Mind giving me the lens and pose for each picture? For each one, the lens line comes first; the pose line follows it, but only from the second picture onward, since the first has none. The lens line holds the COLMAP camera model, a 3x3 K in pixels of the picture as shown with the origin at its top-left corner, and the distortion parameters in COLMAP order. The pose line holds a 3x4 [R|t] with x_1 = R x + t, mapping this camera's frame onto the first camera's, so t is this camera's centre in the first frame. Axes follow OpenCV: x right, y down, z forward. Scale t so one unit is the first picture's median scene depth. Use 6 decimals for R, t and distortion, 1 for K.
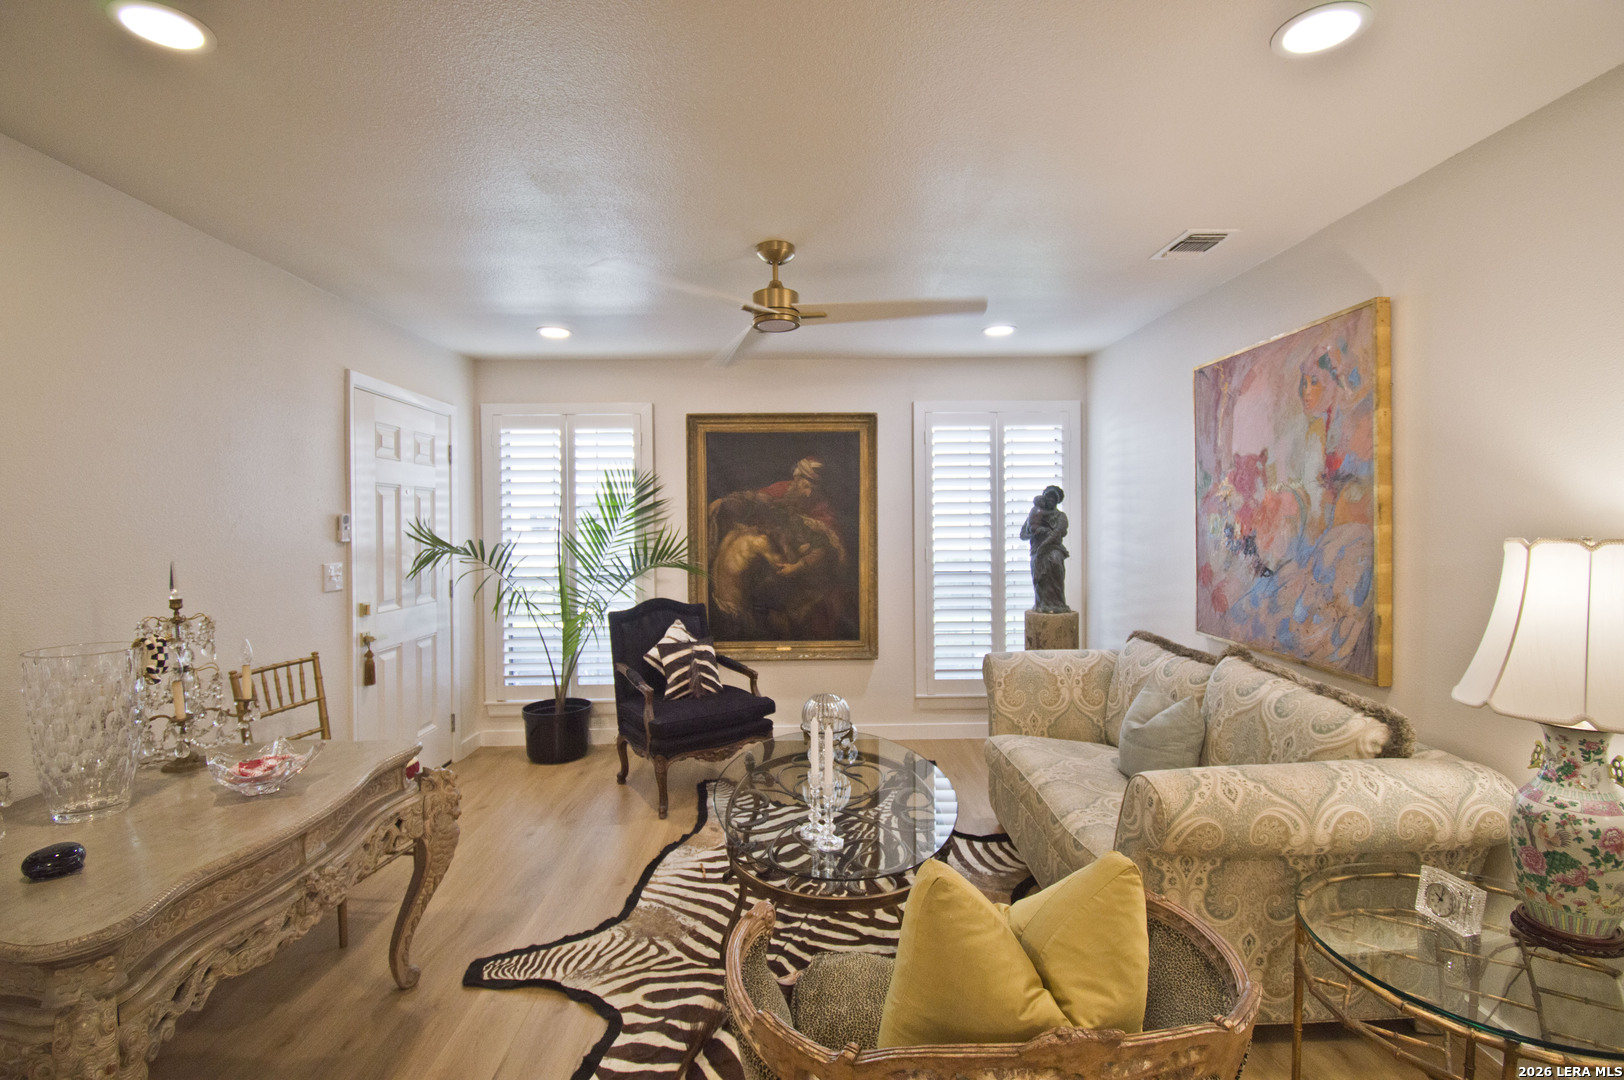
lens RADIAL K [[725.9, 0, 813.2], [0, 725.9, 531.1], [0, 0, 1]] dist [0.024061, -0.028687]
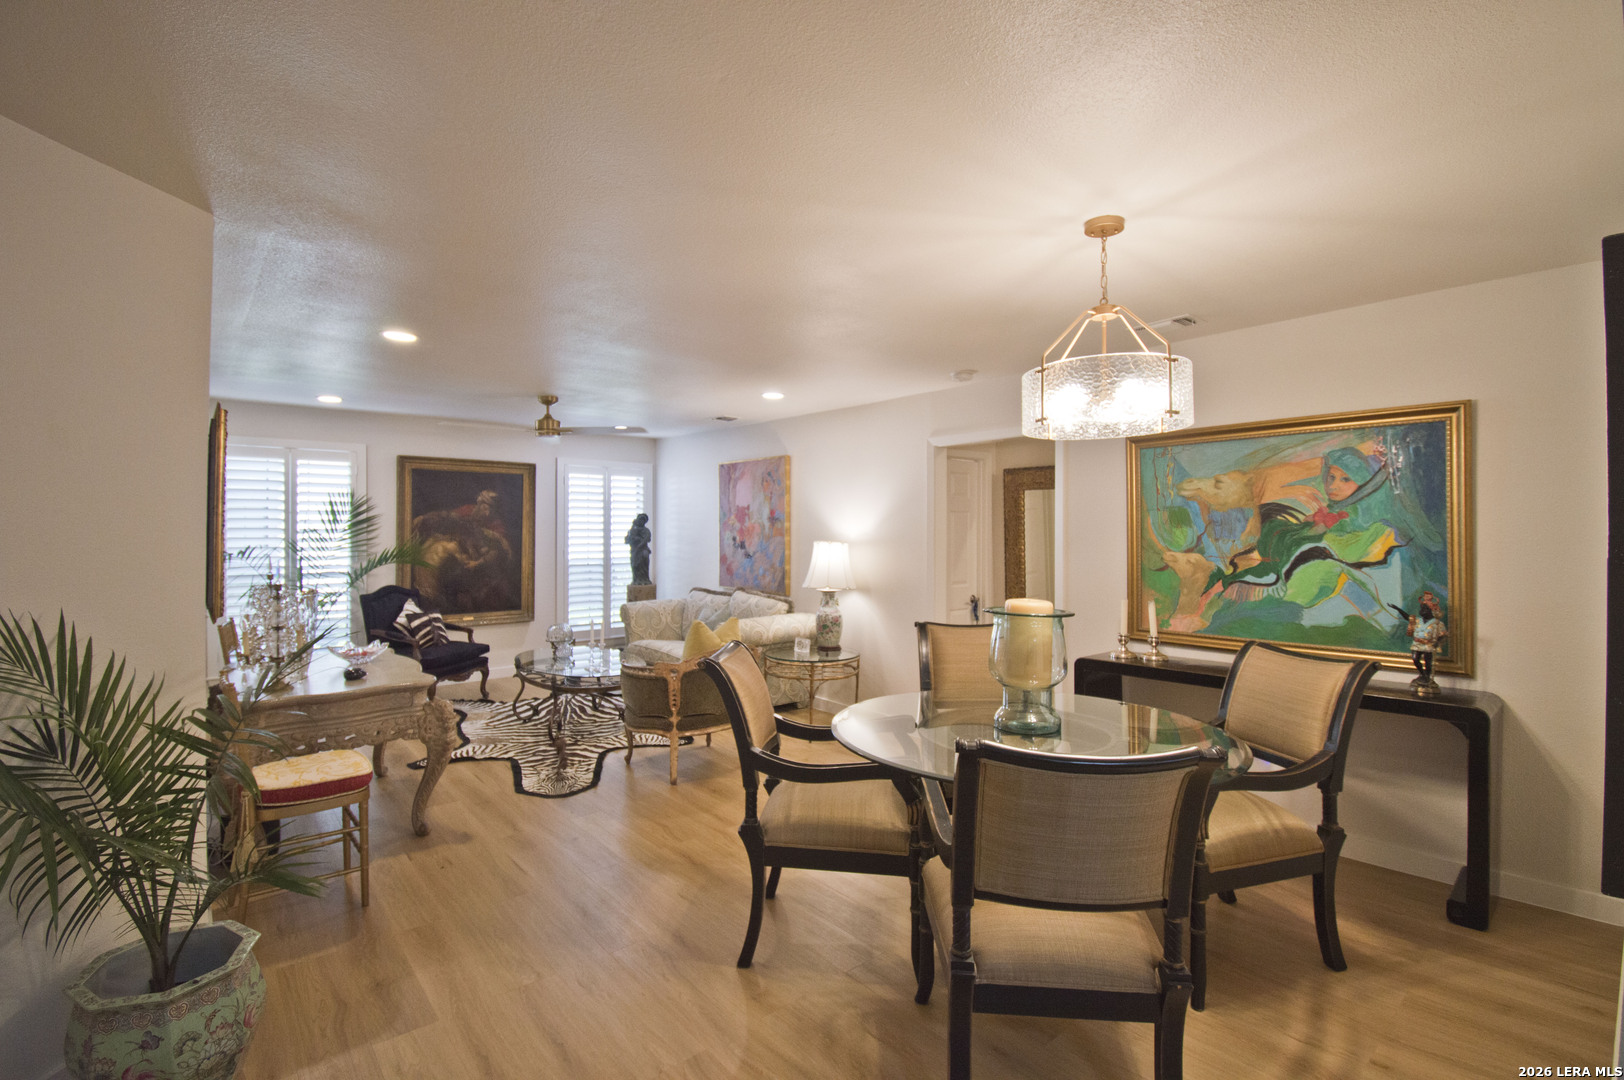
lens RADIAL K [[725.9, 0, 813.2], [0, 725.9, 531.1], [0, 0, 1]] dist [0.024061, -0.028687]
pose [[0.773186, 0.009455, 0.634109, -0.612649], [-0.001900, 0.999919, -0.012593, 0.002512], [-0.634176, 0.008532, 0.773141, -0.821110]]
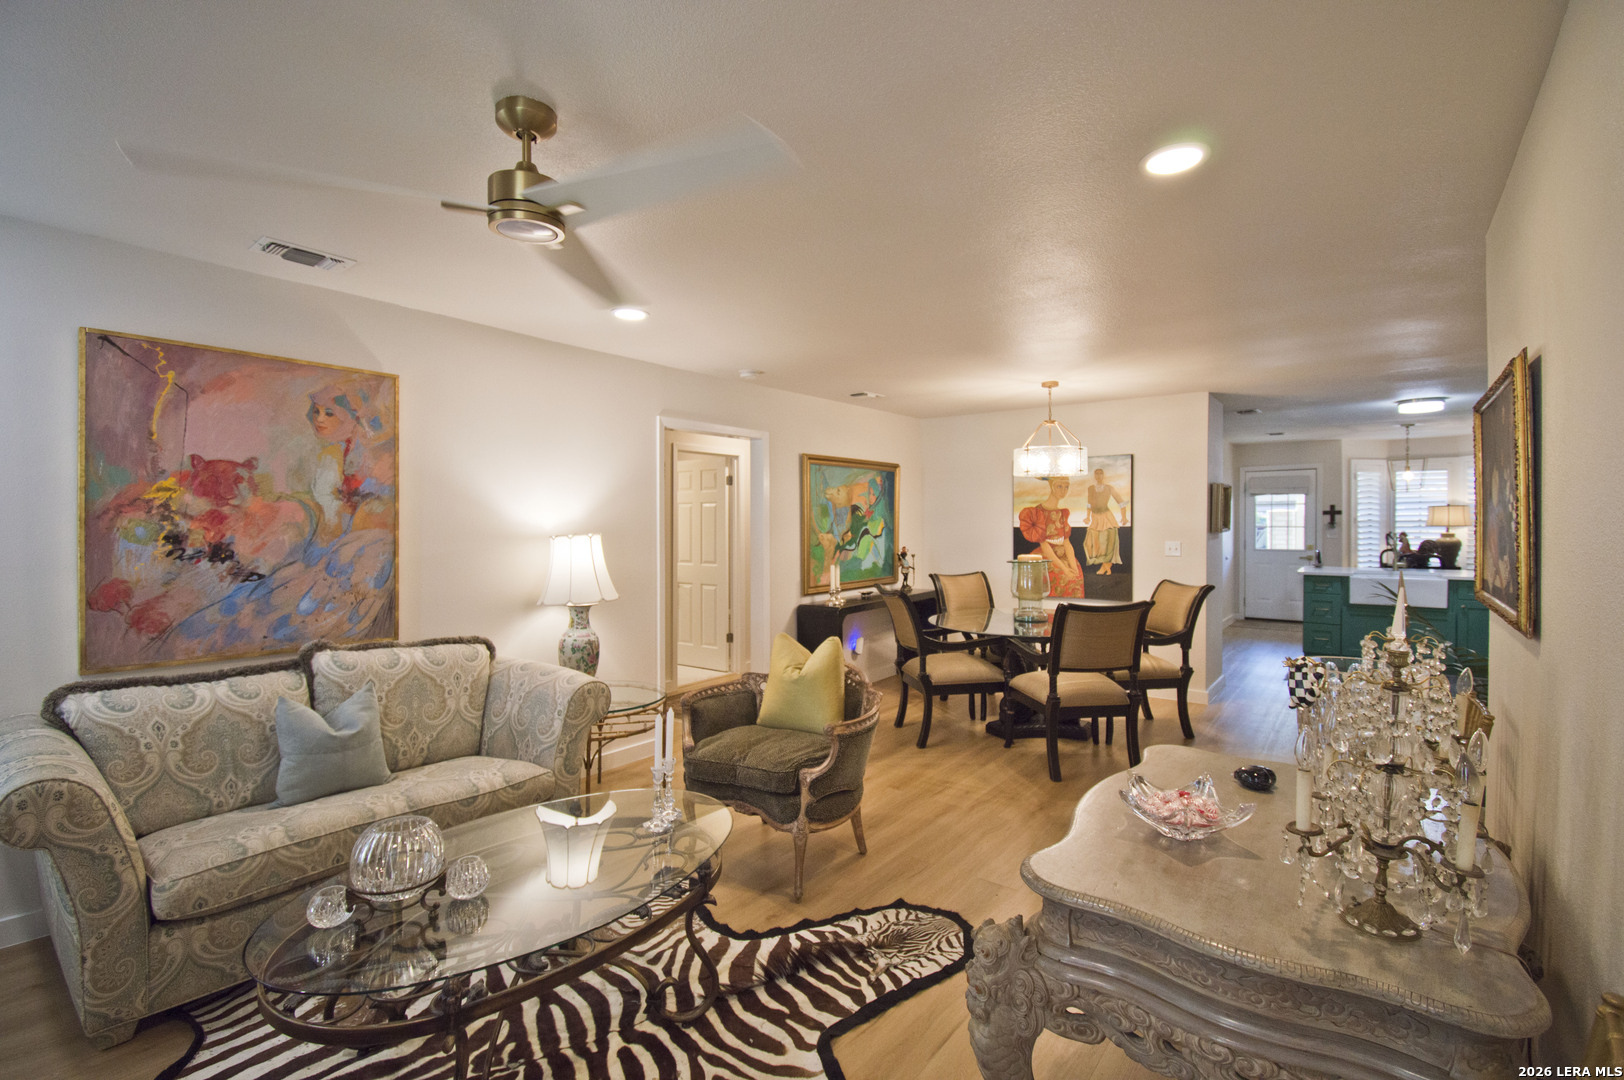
lens RADIAL K [[725.9, 0, 813.2], [0, 725.9, 531.1], [0, 0, 1]] dist [0.024061, -0.028687]
pose [[-0.777607, -0.000648, 0.628750, -0.545149], [0.011229, 0.999826, 0.014919, -0.012659], [-0.628650, 0.018661, -0.777464, 1.101033]]
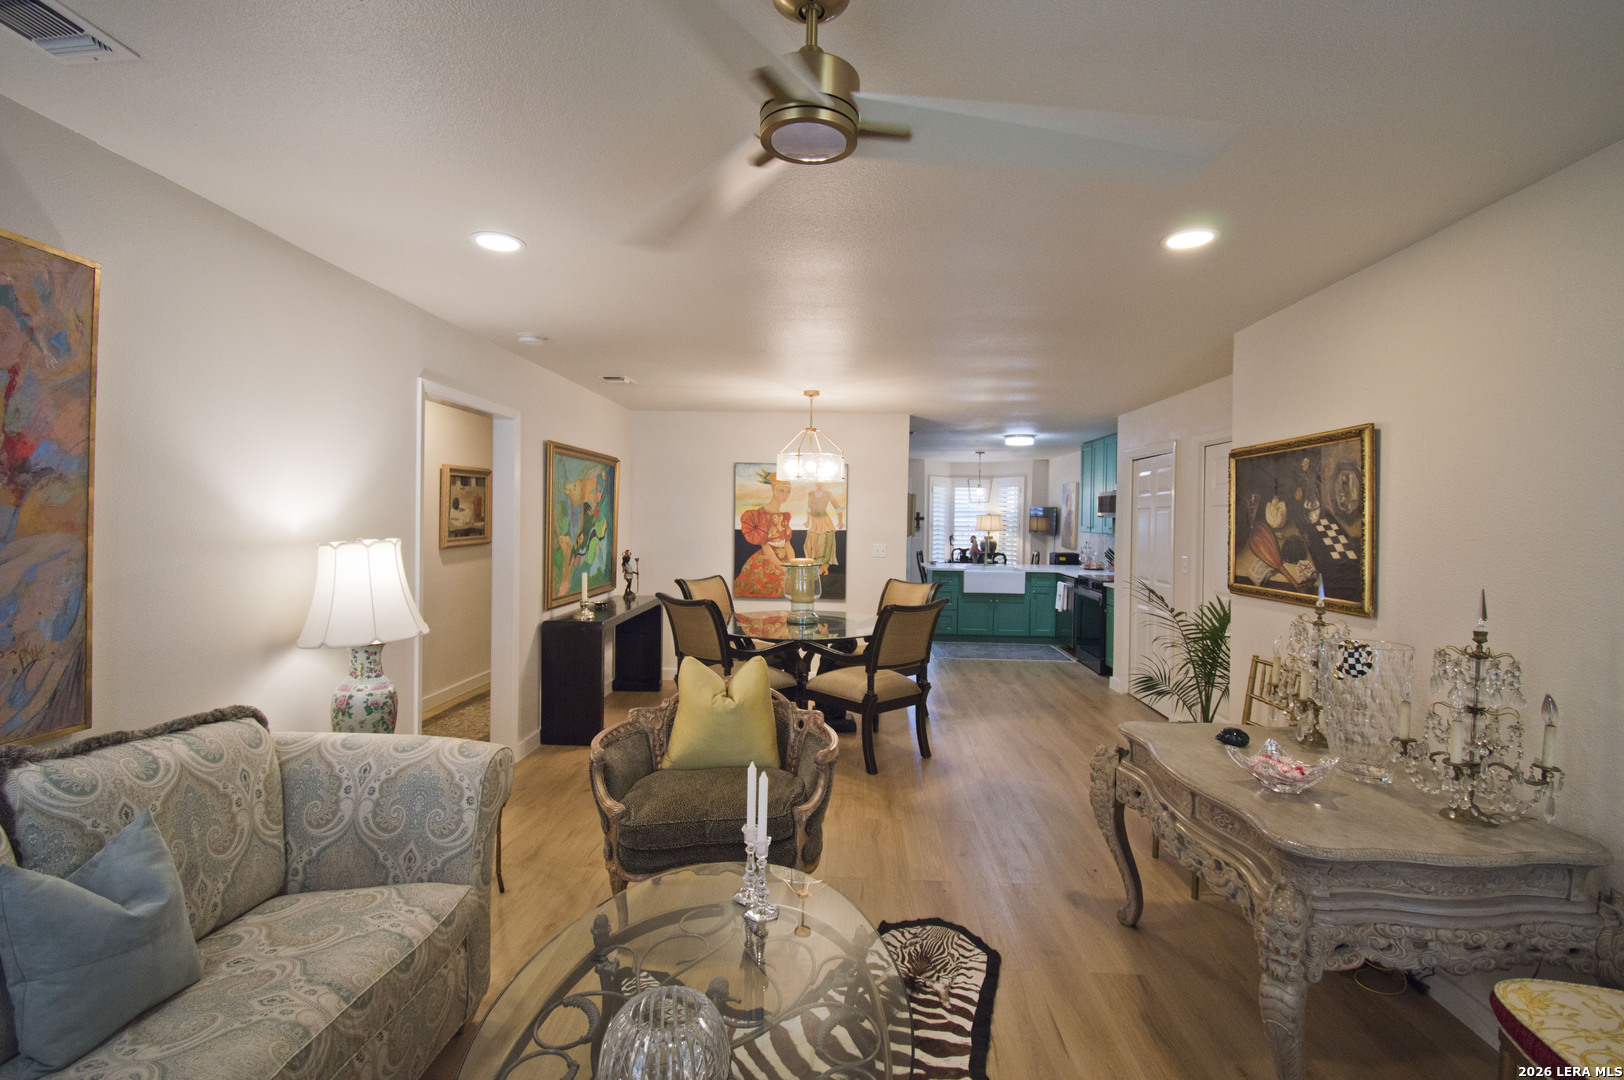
lens RADIAL K [[745.8, 0, 813.4], [0, 745.8, 531.2], [0, 0, 1]] dist [0.030415, -0.031424]
pose [[-0.997575, -0.010178, 0.068844, -0.074052], [-0.008841, 0.999767, 0.019690, -0.024936], [-0.069029, 0.019033, -0.997433, 1.222124]]
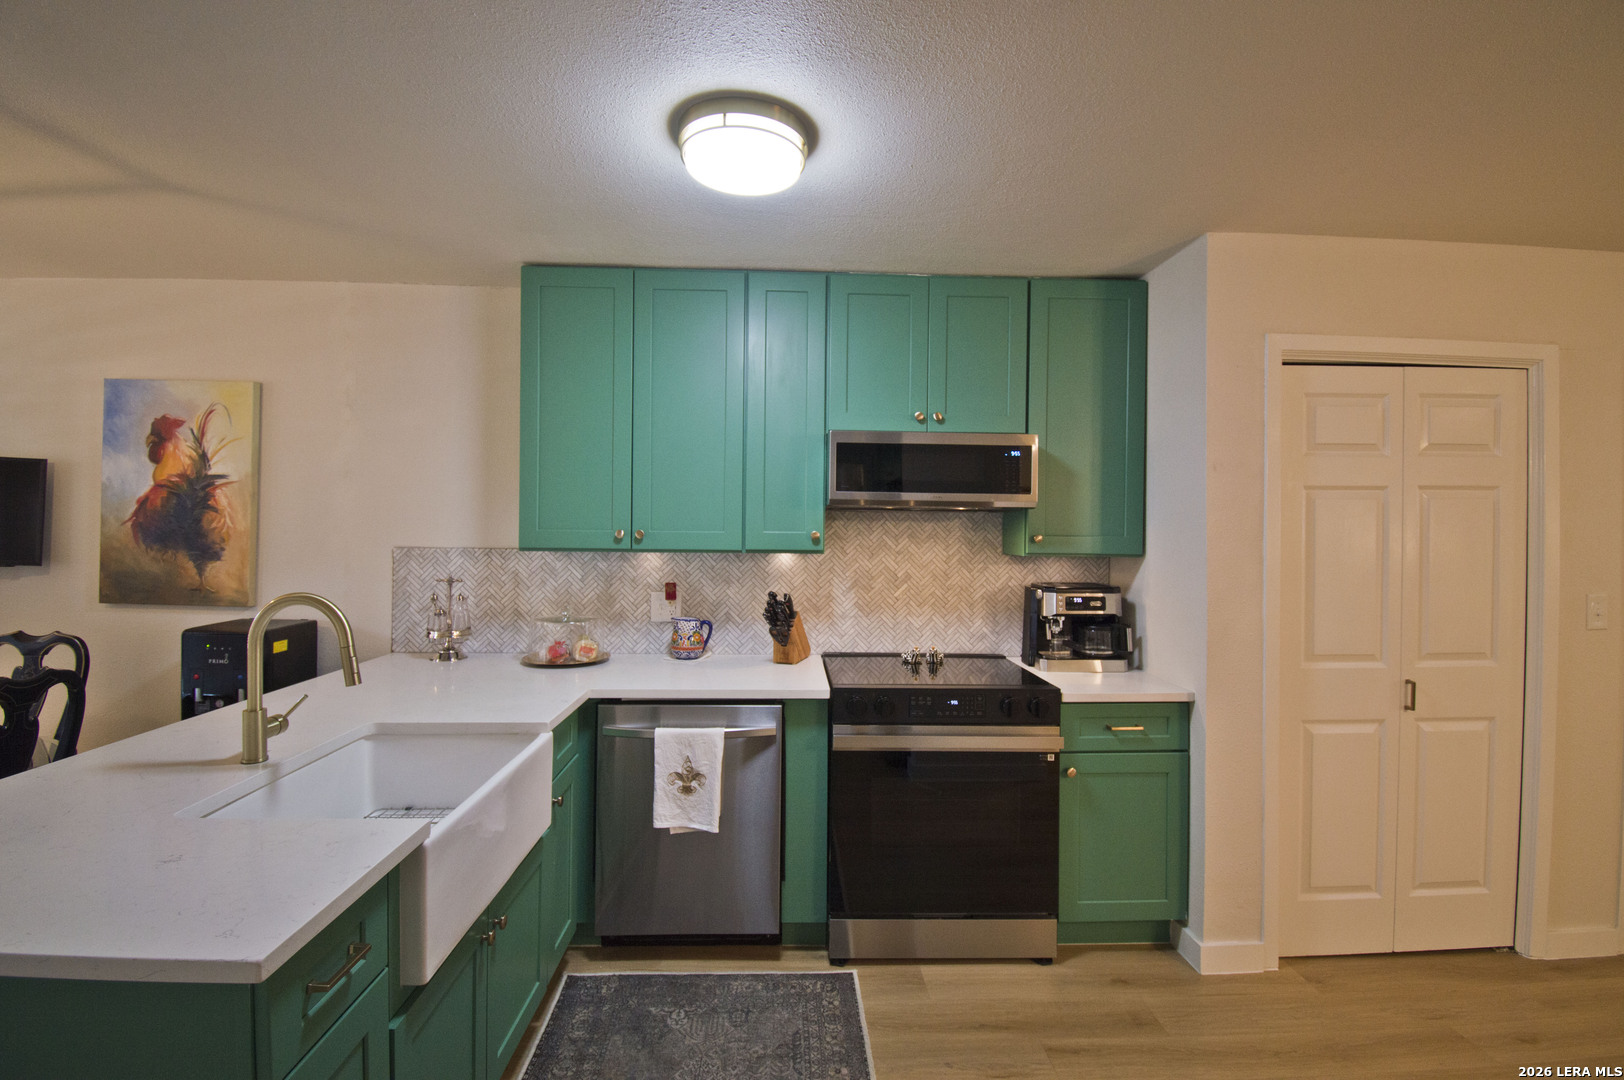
lens RADIAL K [[725.9, 0, 813.2], [0, 725.9, 531.1], [0, 0, 1]] dist [0.024061, -0.028687]
pose [[0.019021, 0.008161, -0.999786, -0.035354], [-0.011537, 0.999902, 0.007943, -0.007115], [0.999753, 0.011384, 0.019113, -1.268135]]
